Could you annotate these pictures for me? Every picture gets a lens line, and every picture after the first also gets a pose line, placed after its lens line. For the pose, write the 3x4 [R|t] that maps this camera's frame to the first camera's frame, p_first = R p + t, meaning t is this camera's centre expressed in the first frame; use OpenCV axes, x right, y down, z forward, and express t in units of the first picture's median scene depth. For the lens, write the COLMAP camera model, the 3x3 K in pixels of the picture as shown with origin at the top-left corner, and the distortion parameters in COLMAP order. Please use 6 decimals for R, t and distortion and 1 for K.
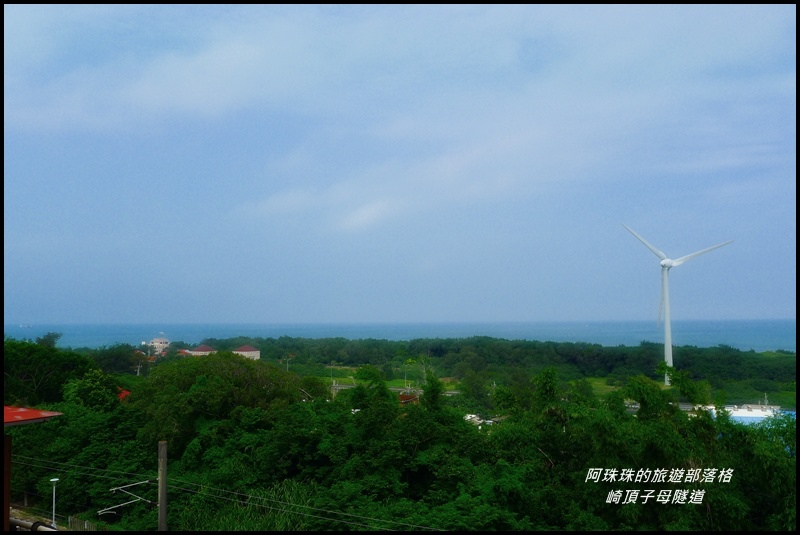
lens RADIAL K [[668.8, 0, 400.0], [0, 668.8, 267.5], [0, 0, 1]] dist [-0.046664, 0.010366]
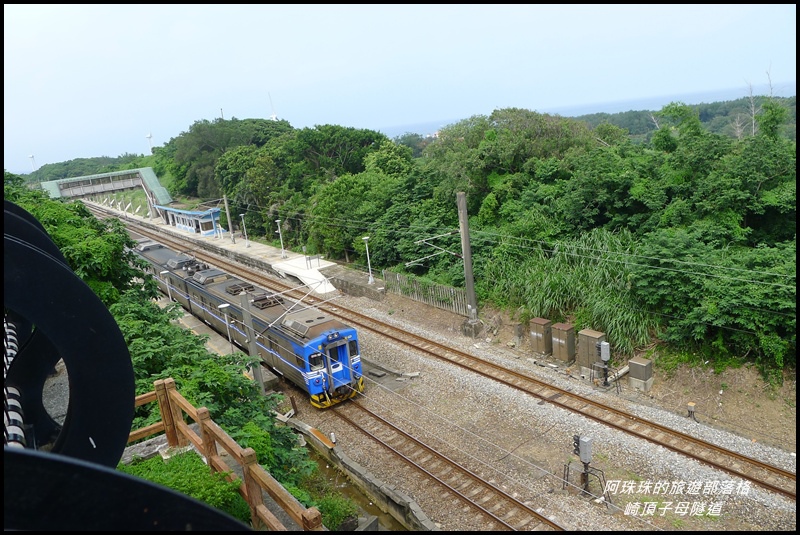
lens RADIAL K [[577.4, 0, 400.0], [0, 577.4, 267.5], [0, 0, 1]] dist [-0.008172, -0.001972]
pose [[0.911174, -0.001376, -0.412021, -0.084086], [0.143225, 0.938690, 0.313603, 0.078823], [0.386328, -0.344759, 0.855507, 0.194455]]
